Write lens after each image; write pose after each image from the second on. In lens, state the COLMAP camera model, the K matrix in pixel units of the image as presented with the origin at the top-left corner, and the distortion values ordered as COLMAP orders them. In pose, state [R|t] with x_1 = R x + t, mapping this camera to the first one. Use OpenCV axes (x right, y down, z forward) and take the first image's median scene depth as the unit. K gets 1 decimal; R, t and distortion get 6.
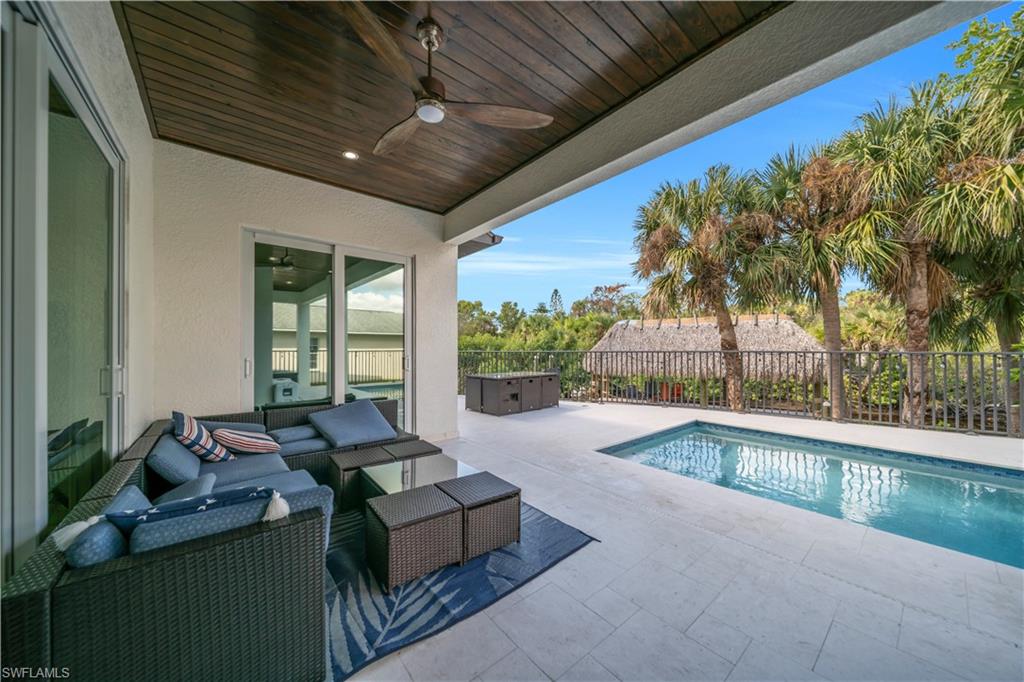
lens RADIAL K [[353.9, 0, 513.3], [0, 353.9, 347.3], [0, 0, 1]] dist [-0.001761, -0.000255]
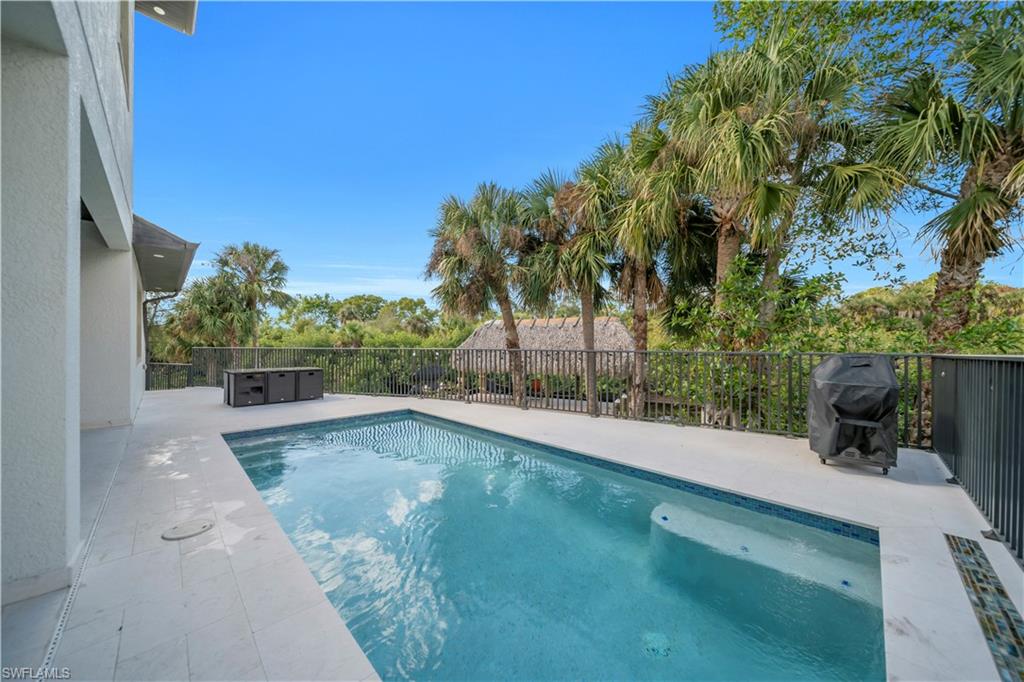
lens RADIAL K [[353.9, 0, 513.3], [0, 353.9, 347.3], [0, 0, 1]] dist [-0.001761, -0.000255]
pose [[0.995344, 0.005782, 0.096216, 0.504385], [-0.006263, 0.999969, 0.004698, -0.000787], [-0.096186, -0.005279, 0.995349, -0.120005]]
